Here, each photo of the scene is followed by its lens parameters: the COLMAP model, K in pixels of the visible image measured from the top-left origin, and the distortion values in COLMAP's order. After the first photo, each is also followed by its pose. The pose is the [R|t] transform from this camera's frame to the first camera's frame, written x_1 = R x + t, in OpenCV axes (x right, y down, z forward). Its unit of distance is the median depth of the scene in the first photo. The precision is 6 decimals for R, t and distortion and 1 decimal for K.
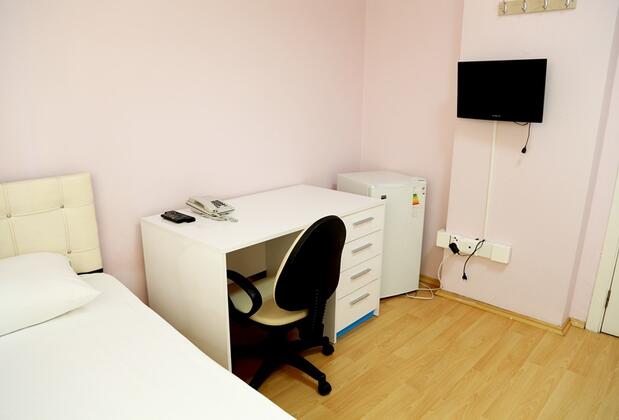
lens RADIAL K [[428.5, 0, 309.5], [0, 428.5, 210.0], [0, 0, 1]] dist [-0.130255, 0.067716]
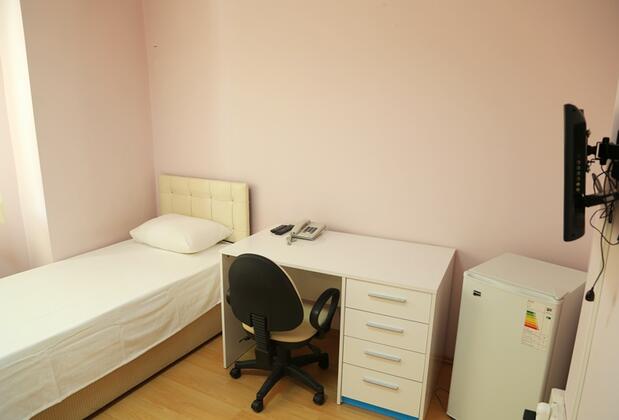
lens RADIAL K [[428.5, 0, 309.5], [0, 428.5, 210.0], [0, 0, 1]] dist [-0.130255, 0.067716]
pose [[0.291001, 0.212023, -0.932933, 0.816052], [-0.261038, 0.955731, 0.135782, -0.211361], [0.920422, 0.204019, 0.333465, 0.531168]]
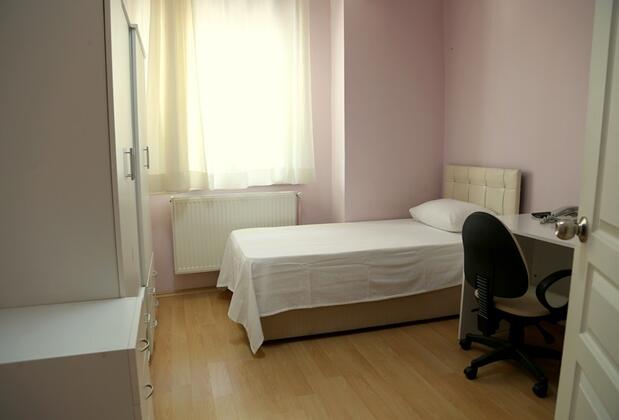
lens RADIAL K [[428.5, 0, 309.5], [0, 428.5, 210.0], [0, 0, 1]] dist [-0.130255, 0.067716]
pose [[-0.470417, 0.121495, -0.874040, 0.919599], [-0.230426, 0.939200, 0.254571, -0.124652], [0.851828, 0.321156, -0.413820, 0.776780]]
